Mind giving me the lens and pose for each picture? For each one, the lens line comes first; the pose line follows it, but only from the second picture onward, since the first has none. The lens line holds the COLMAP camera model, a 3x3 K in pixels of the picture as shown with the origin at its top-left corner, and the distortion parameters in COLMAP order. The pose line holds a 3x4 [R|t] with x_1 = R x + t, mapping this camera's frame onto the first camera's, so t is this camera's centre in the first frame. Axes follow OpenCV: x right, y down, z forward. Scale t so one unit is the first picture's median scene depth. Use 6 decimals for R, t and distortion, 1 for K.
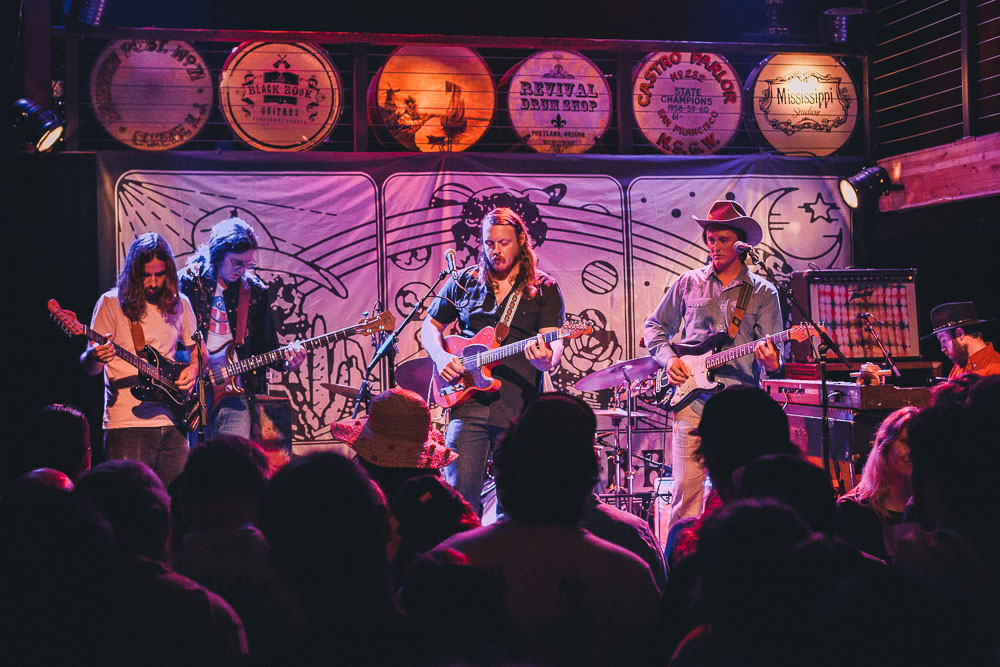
lens RADIAL K [[1584.2, 0, 497.9], [0, 1584.2, 293.5], [0, 0, 1]] dist [-0.005907, -0.063397]
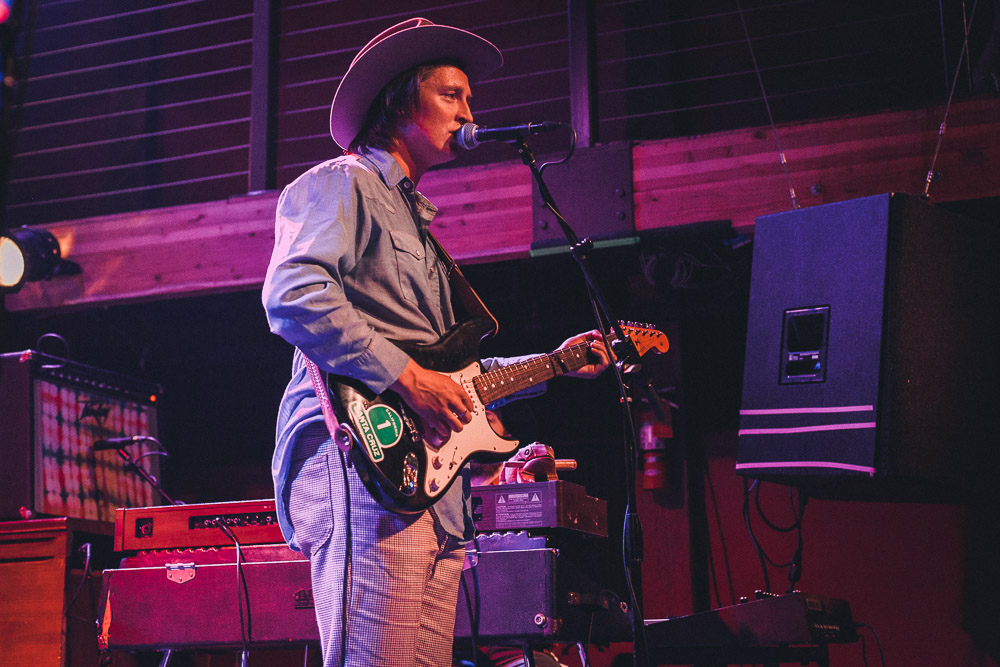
lens RADIAL K [[1560.0, 0, 525.5], [0, 1560.0, 296.0], [0, 0, 1]] dist [0.002060, -0.115438]
pose [[0.569024, 0.207513, 0.795707, -0.130698], [-0.021700, 0.971088, -0.237733, 0.085553], [-0.822035, 0.118009, 0.557075, 0.523447]]
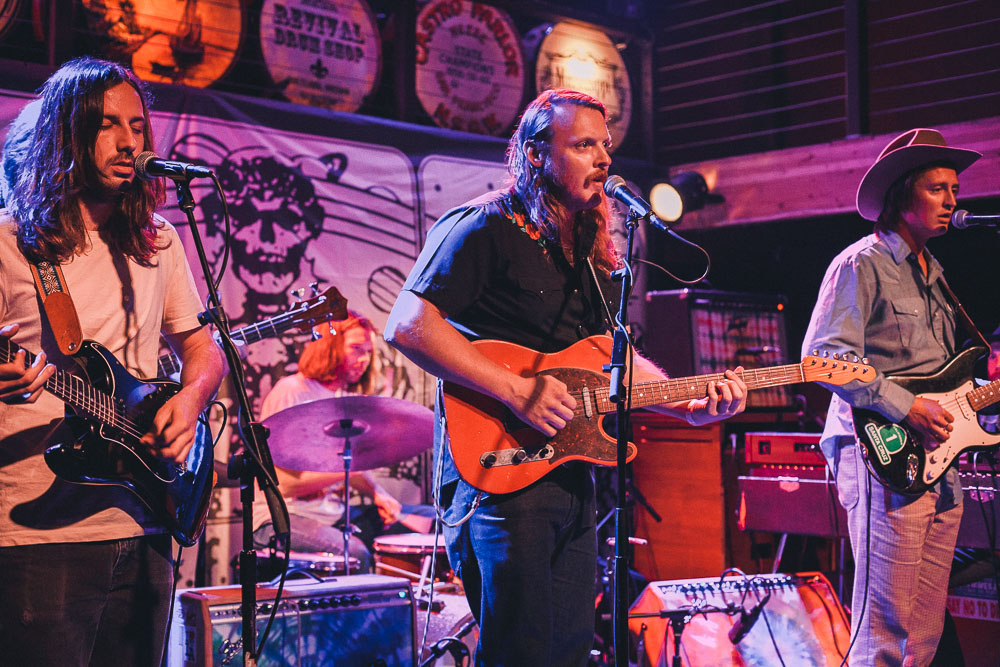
lens RADIAL K [[1421.6, 0, 503.8], [0, 1421.6, 323.7], [0, 0, 1]] dist [-0.010789, -0.031598]
pose [[0.877232, 0.038666, 0.478507, -0.193433], [-0.025836, 0.999109, -0.033370, 0.024725], [-0.479370, 0.016910, 0.877450, 0.418262]]
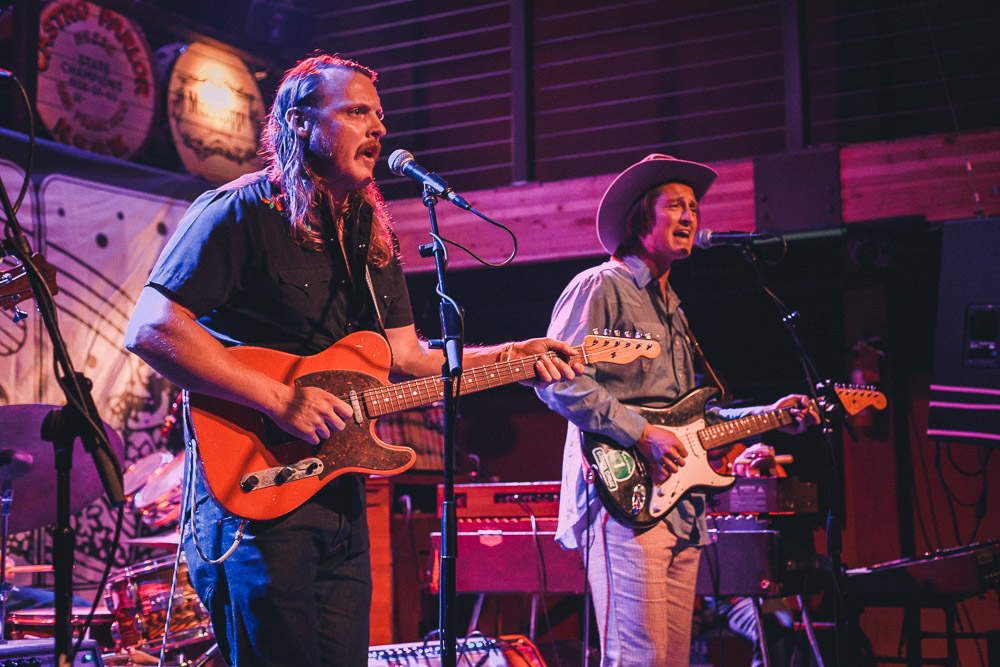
lens RADIAL K [[1569.3, 0, 549.2], [0, 1569.3, 291.9], [0, 0, 1]] dist [-0.006254, -0.070023]
pose [[0.671348, 0.110712, 0.732826, -0.229138], [-0.019973, 0.991123, -0.131436, 0.049629], [-0.740873, 0.073603, 0.667600, 0.454760]]
